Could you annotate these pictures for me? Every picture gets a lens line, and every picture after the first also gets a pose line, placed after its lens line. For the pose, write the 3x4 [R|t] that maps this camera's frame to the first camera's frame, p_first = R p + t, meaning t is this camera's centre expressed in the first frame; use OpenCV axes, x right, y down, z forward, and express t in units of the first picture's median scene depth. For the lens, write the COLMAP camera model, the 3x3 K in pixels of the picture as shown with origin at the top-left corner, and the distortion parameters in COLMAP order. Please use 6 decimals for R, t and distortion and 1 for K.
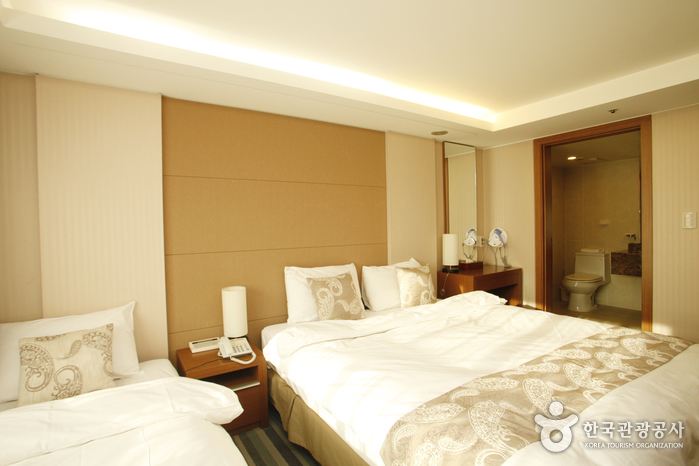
lens RADIAL K [[353.2, 0, 349.5], [0, 353.2, 233.0], [0, 0, 1]] dist [-0.074052, 0.000623]
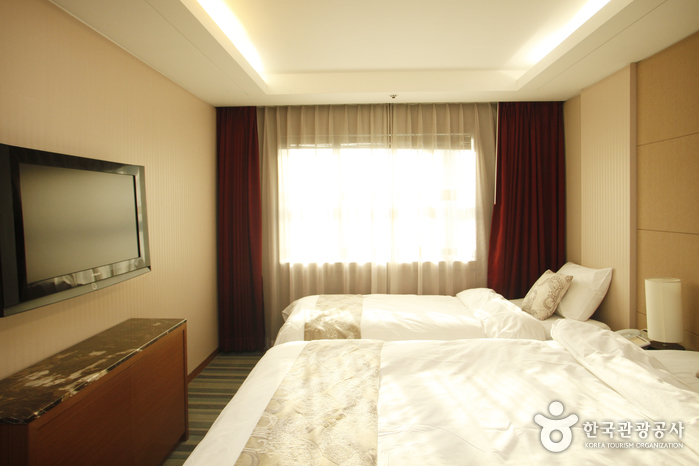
lens RADIAL K [[419.9, 0, 349.5], [0, 419.9, 233.0], [0, 0, 1]] dist [-0.022067, 0.001296]
pose [[-0.578277, 0.075665, -0.812324, 0.951851], [0.006059, 0.996061, 0.088466, -0.035273], [0.815818, 0.046236, -0.576458, 1.103834]]
